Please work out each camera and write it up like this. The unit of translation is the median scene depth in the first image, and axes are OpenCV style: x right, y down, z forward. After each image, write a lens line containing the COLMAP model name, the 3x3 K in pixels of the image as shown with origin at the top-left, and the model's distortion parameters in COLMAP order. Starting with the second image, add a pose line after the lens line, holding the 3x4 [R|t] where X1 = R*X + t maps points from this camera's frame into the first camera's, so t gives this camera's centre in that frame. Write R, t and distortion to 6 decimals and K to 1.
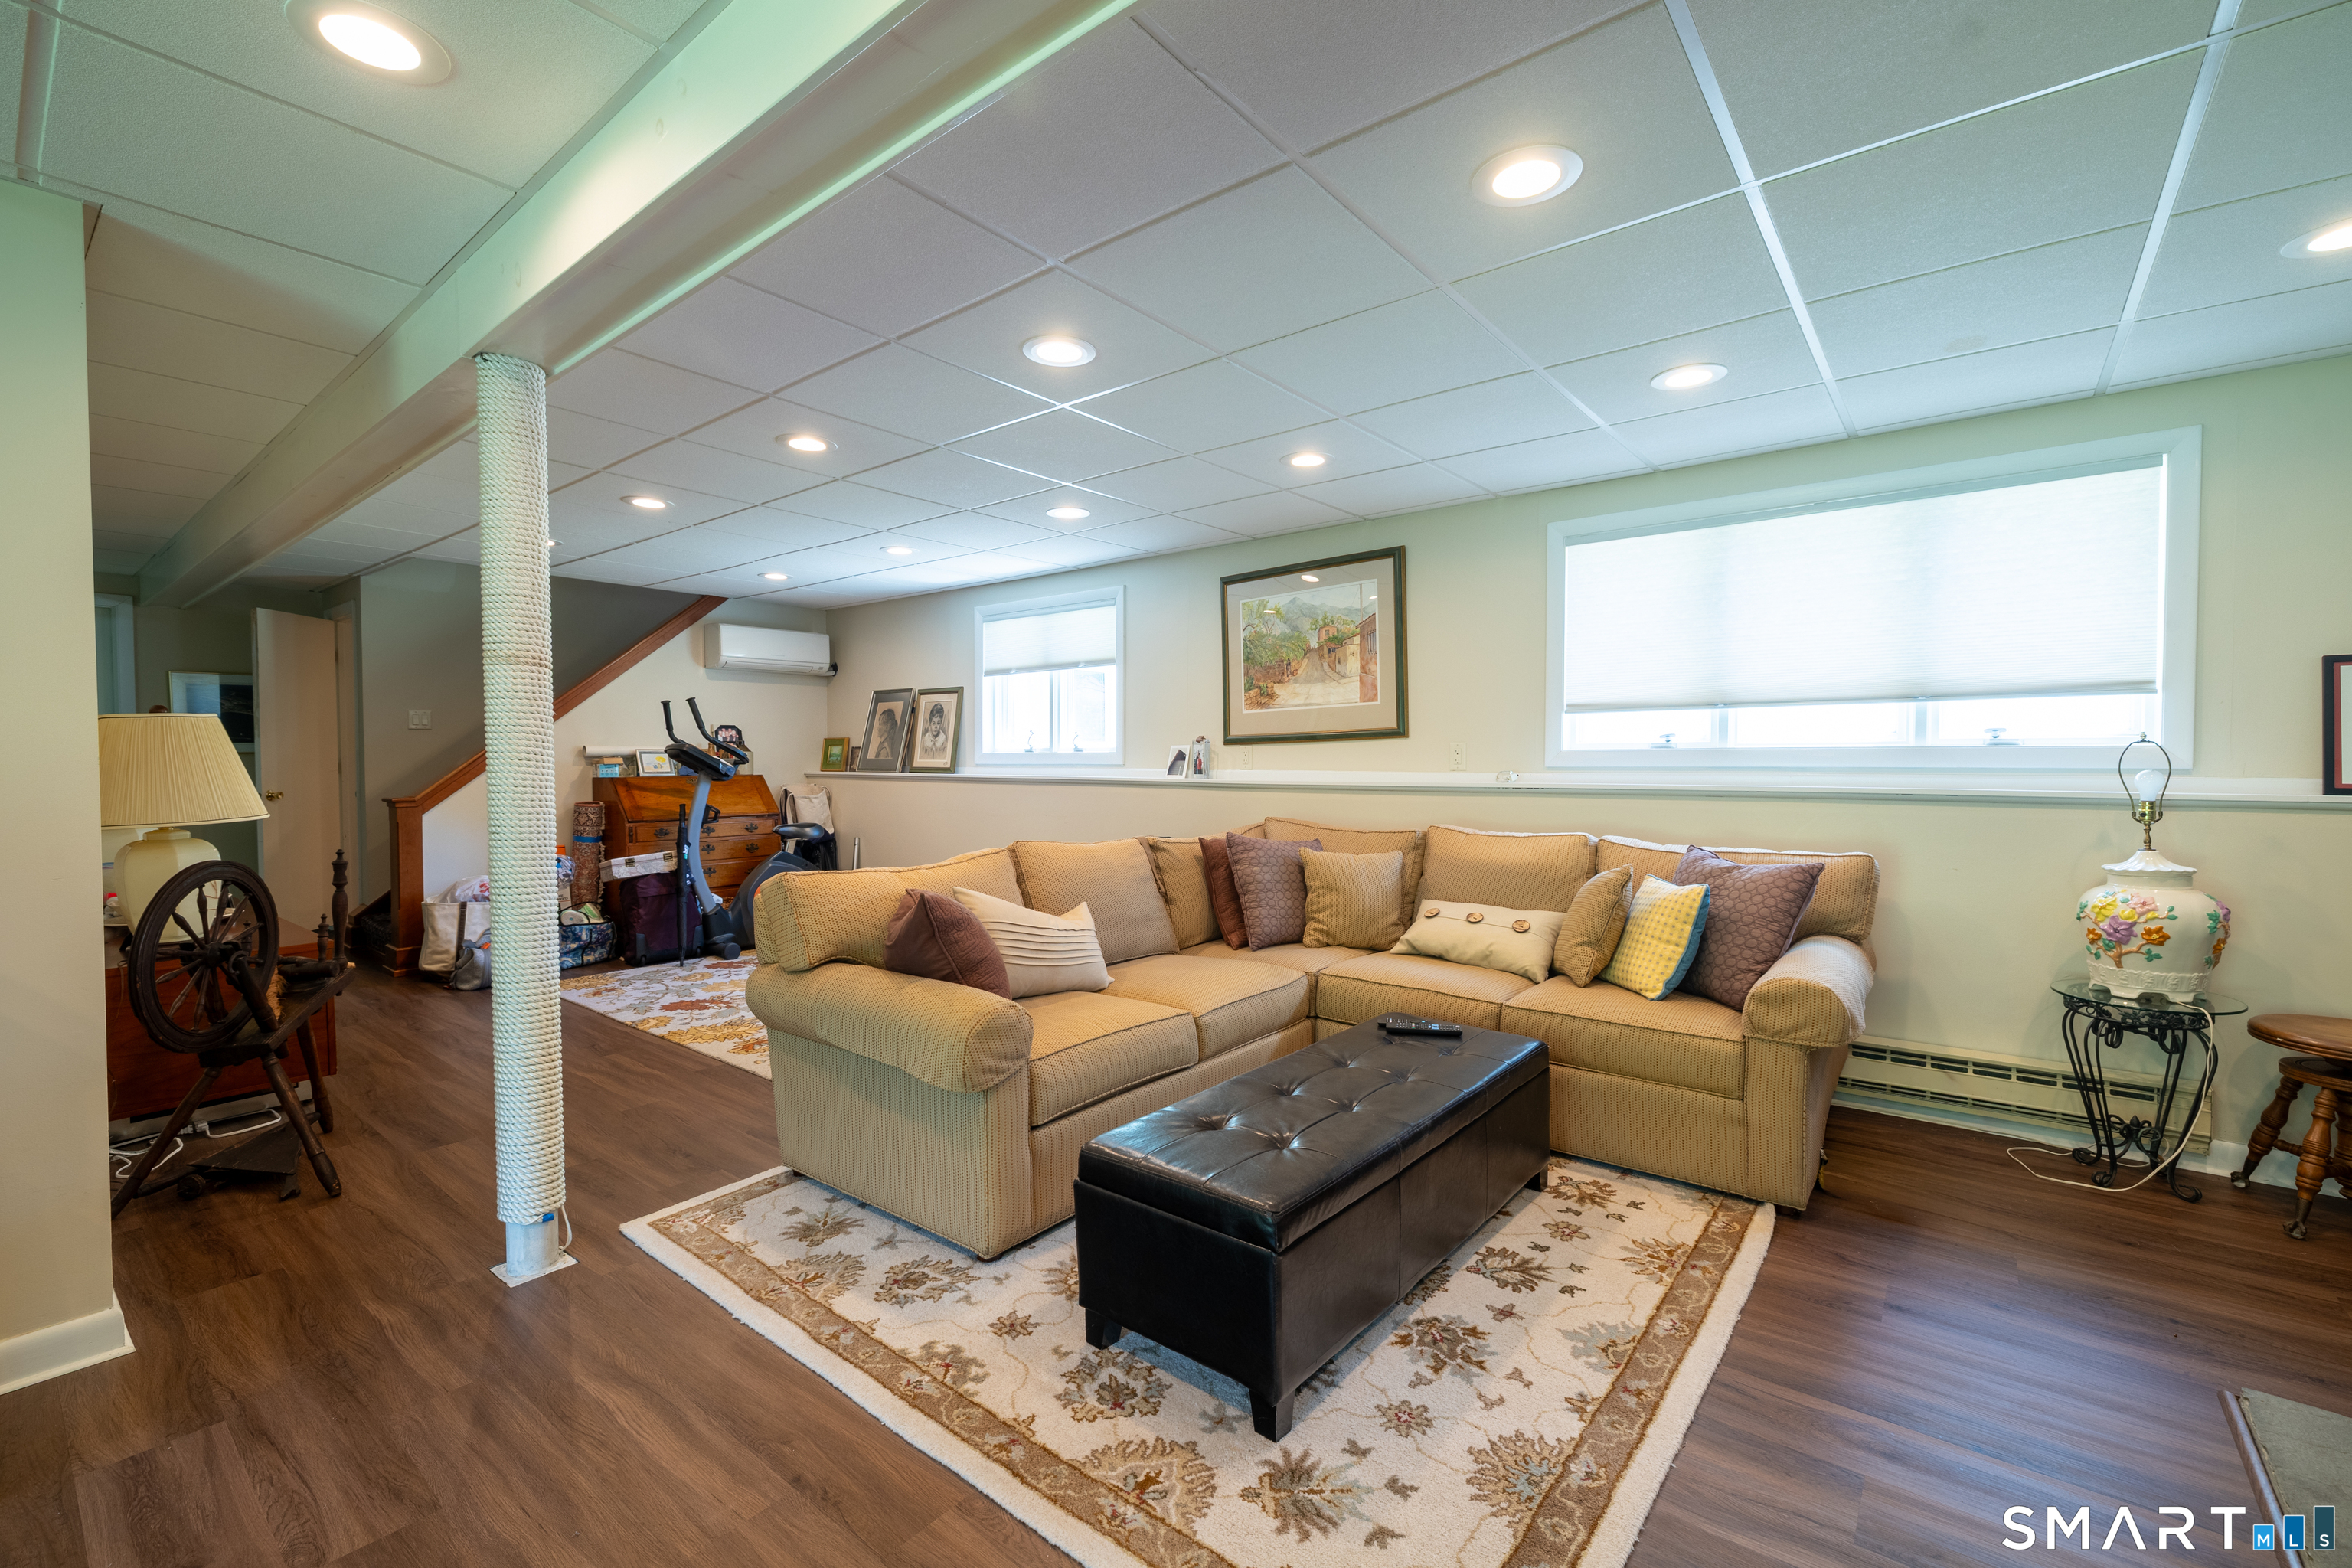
lens RADIAL K [[989.2, 0, 1183.4], [0, 989.2, 783.3], [0, 0, 1]] dist [0.001293, 0.000455]
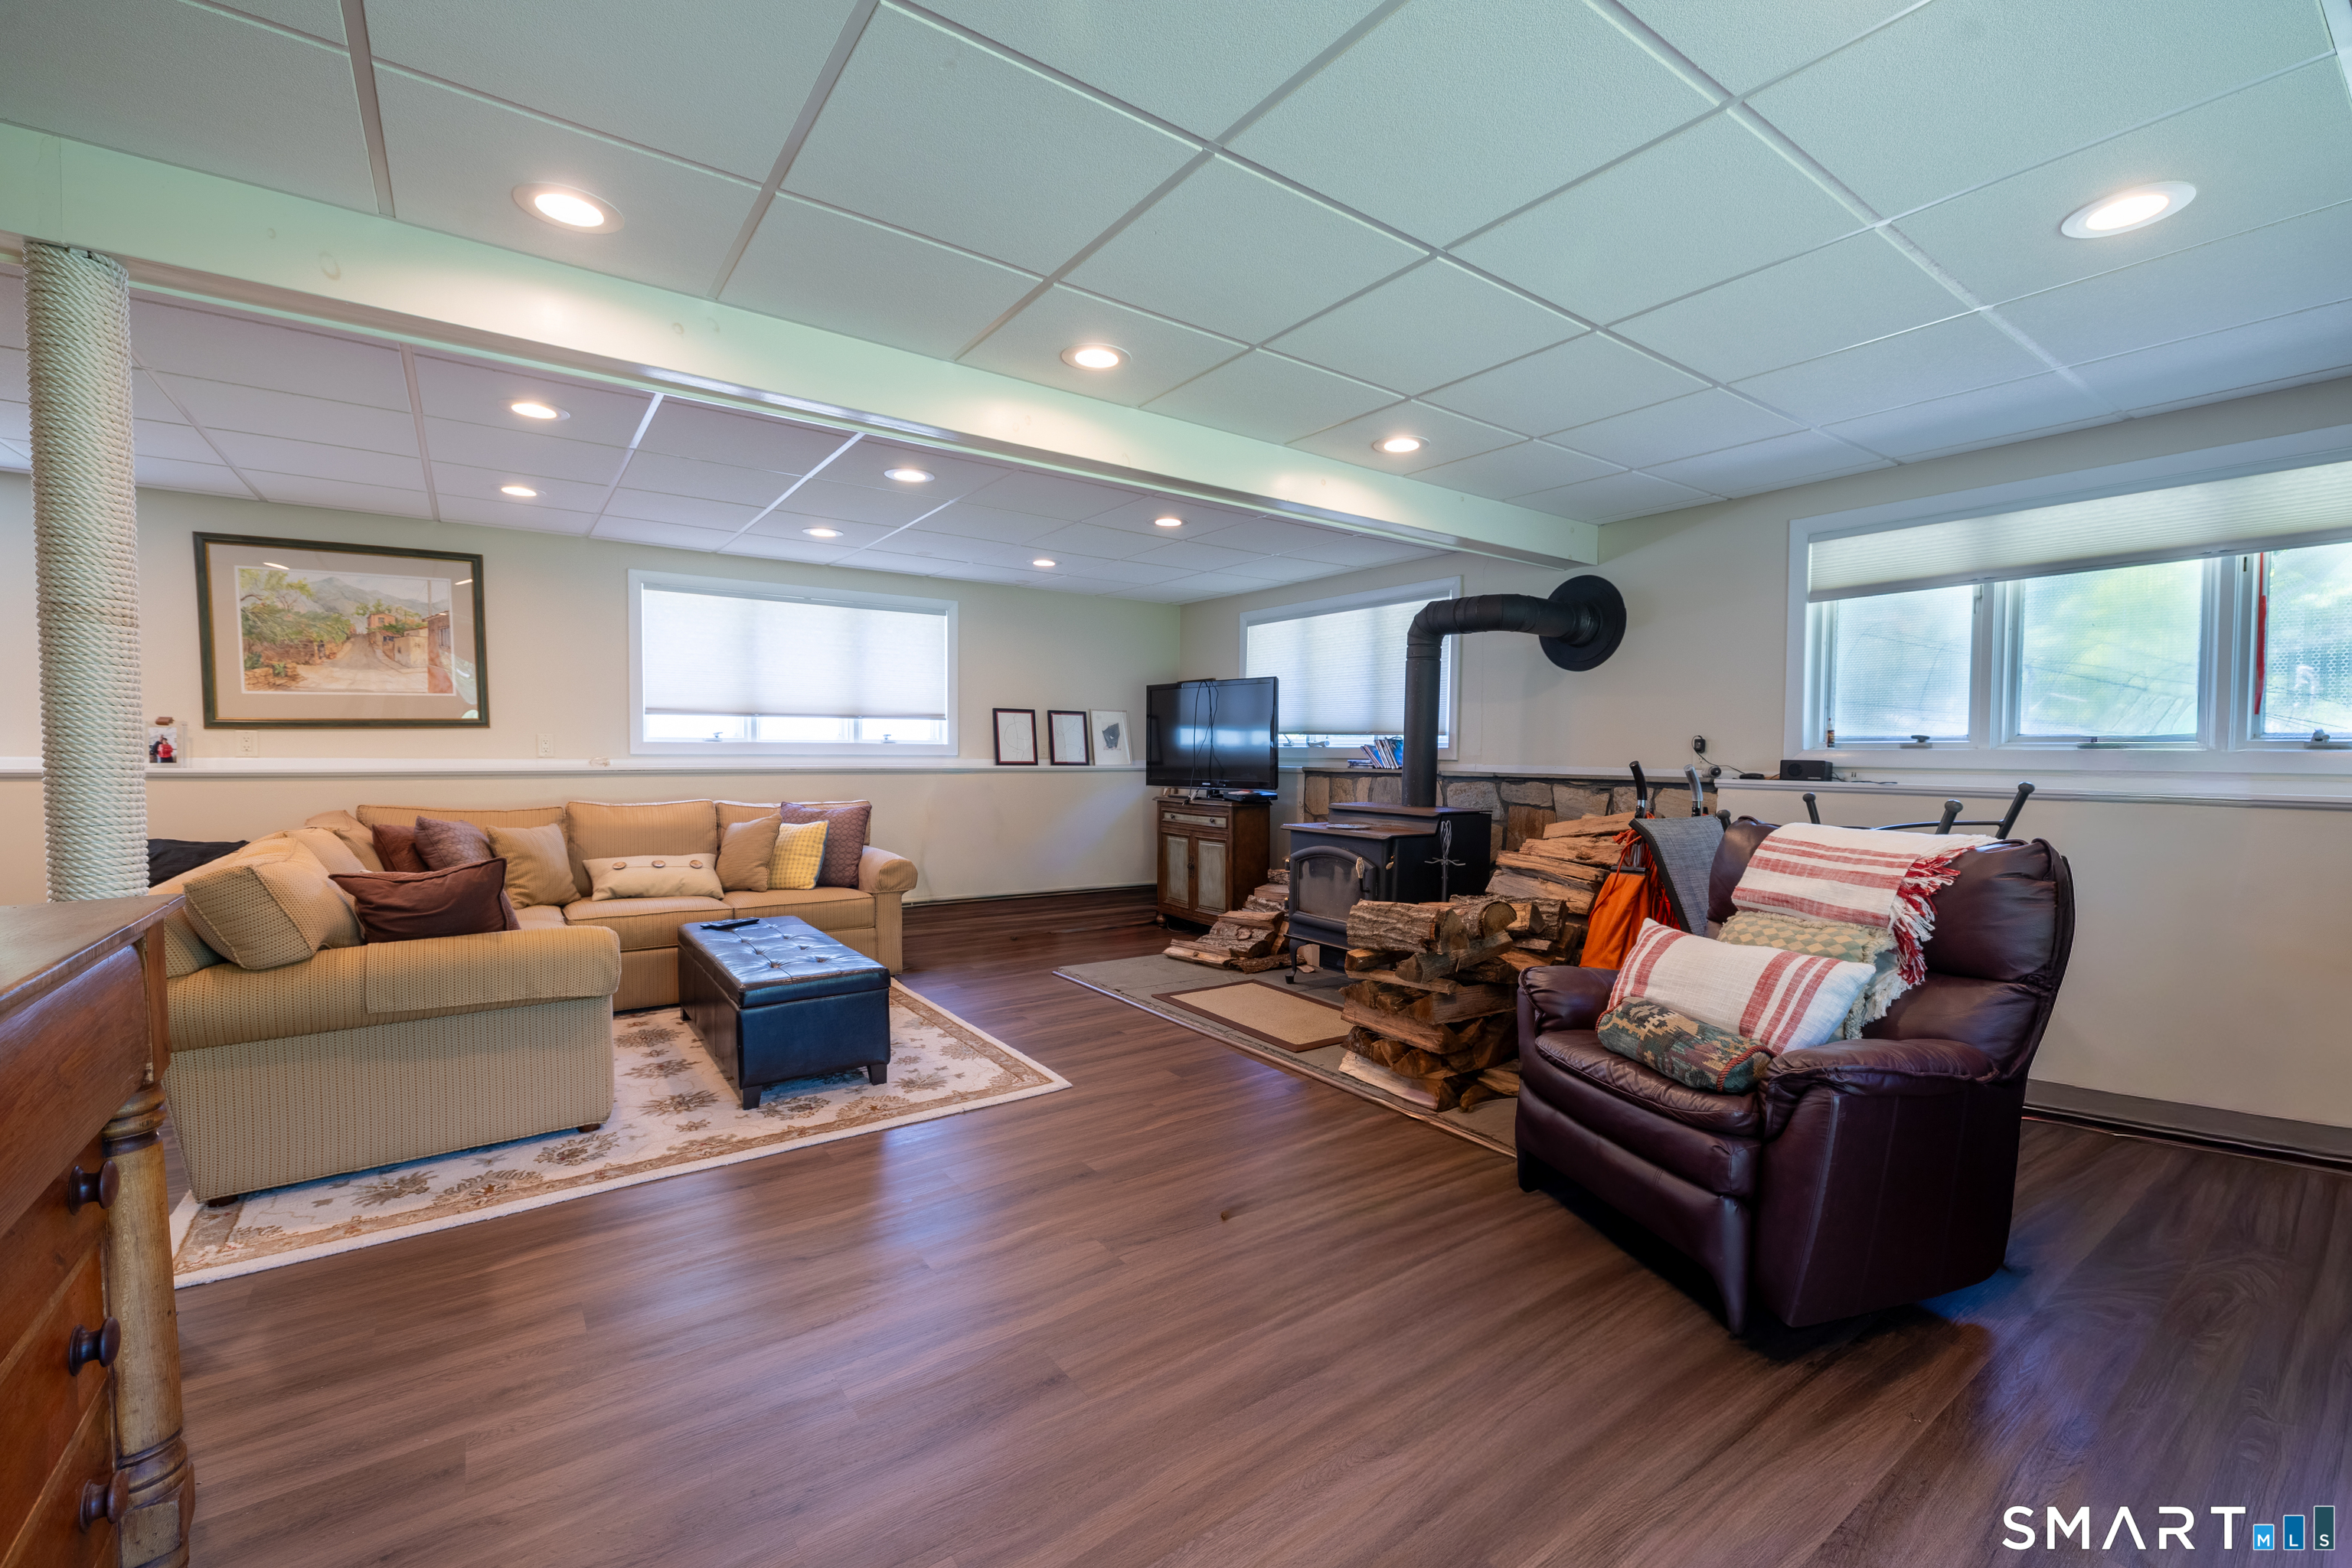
lens RADIAL K [[989.2, 0, 1183.4], [0, 989.2, 783.3], [0, 0, 1]] dist [0.001293, 0.000455]
pose [[0.271624, -0.027624, 0.962007, -0.856965], [0.016378, 0.999576, 0.024078, 0.003156], [-0.962264, 0.009216, 0.271962, -0.078107]]
